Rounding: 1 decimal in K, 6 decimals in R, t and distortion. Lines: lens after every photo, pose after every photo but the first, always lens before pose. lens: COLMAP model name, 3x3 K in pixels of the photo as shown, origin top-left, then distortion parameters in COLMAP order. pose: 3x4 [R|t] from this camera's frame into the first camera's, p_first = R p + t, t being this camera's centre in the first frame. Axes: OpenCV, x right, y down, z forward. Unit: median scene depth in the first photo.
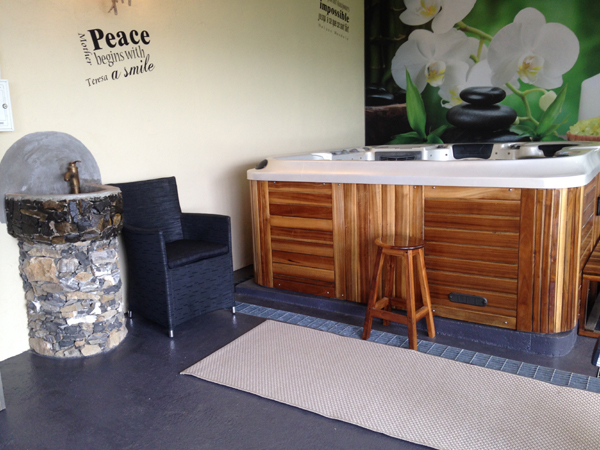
lens RADIAL K [[565.0, 0, 300.0], [0, 565.0, 225.0], [0, 0, 1]] dist [0.204199, -0.334529]
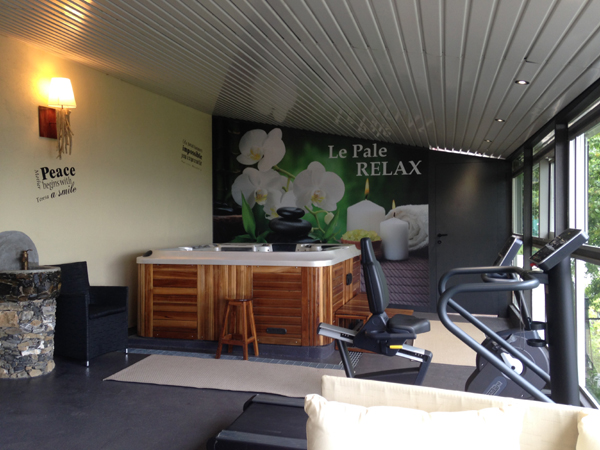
lens RADIAL K [[565.0, 0, 300.0], [0, 565.0, 225.0], [0, 0, 1]] dist [0.204199, -0.334529]
pose [[0.959898, 0.028767, 0.278869, -0.119910], [0.019803, 0.985279, -0.169801, 0.096931], [-0.279648, 0.168514, 0.945198, -0.646154]]
